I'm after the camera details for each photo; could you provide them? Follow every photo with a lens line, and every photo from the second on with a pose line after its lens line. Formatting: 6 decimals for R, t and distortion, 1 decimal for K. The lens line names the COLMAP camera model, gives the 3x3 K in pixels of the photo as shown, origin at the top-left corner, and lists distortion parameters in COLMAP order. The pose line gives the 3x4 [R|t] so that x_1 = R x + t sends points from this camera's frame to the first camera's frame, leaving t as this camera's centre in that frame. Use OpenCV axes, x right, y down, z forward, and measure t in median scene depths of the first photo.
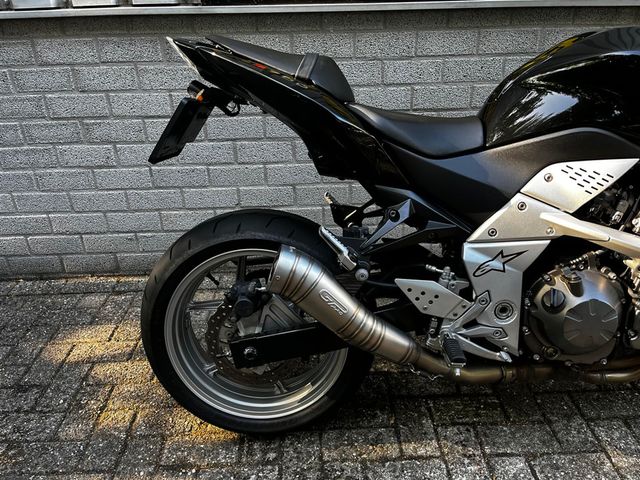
lens RADIAL K [[487.3, 0, 325.7], [0, 487.3, 239.3], [0, 0, 1]] dist [0.057309, -0.083268]
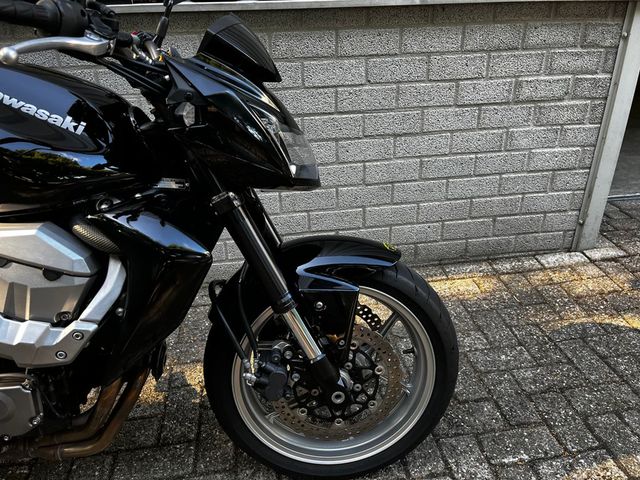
lens RADIAL K [[487.3, 0, 325.7], [0, 487.3, 239.3], [0, 0, 1]] dist [0.057309, -0.083268]
pose [[0.991980, -0.055156, 0.113725, 0.915637], [0.053400, 0.998403, 0.018434, -0.081576], [-0.114560, -0.012213, 0.993341, 0.088855]]
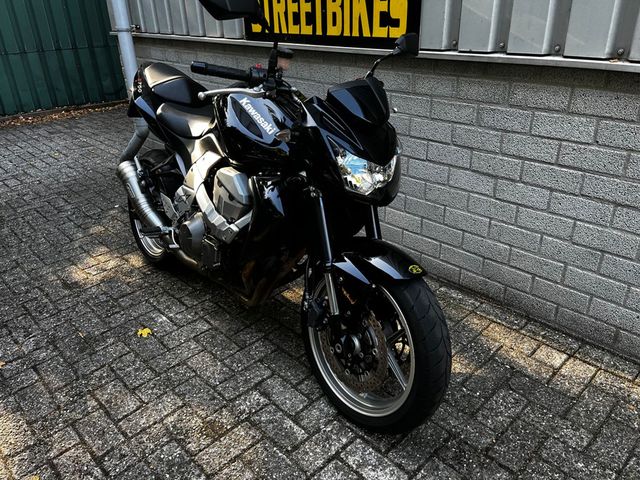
lens RADIAL K [[488.0, 0, 322.9], [0, 488.0, 244.1], [0, 0, 1]] dist [0.059332, -0.089599]
pose [[0.674553, 0.332798, -0.658956, 1.677162], [-0.314591, 0.937102, 0.151235, -0.197809], [0.667840, 0.105286, 0.736821, -0.011257]]
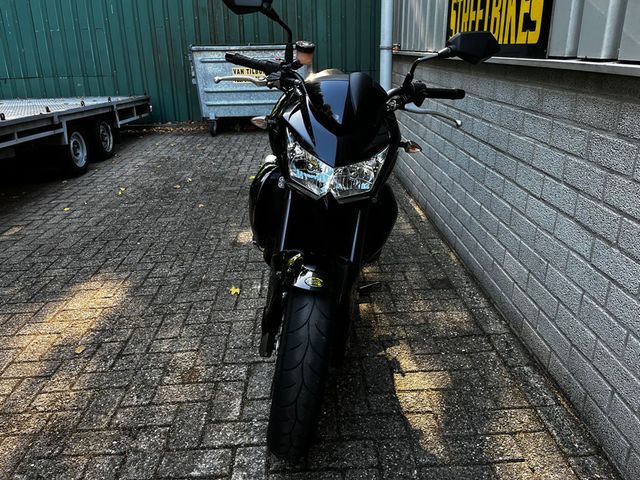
lens RADIAL K [[486.5, 0, 315.1], [0, 486.5, 243.3], [0, 0, 1]] dist [0.062948, -0.095477]
pose [[0.003271, 0.393729, -0.919221, 1.969935], [-0.413633, 0.837435, 0.357226, -0.452037], [0.910438, 0.379051, 0.165598, 0.738745]]
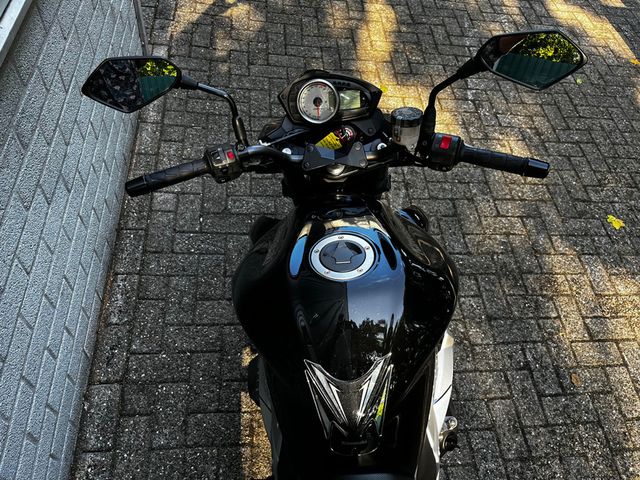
lens RADIAL K [[488.0, 0, 322.9], [0, 488.0, 244.1], [0, 0, 1]] dist [0.059332, -0.089599]
pose [[-0.064916, -0.803438, 0.591838, 0.139967], [0.322409, 0.544394, 0.774395, -0.908109], [-0.944372, 0.241085, 0.223696, 0.731294]]
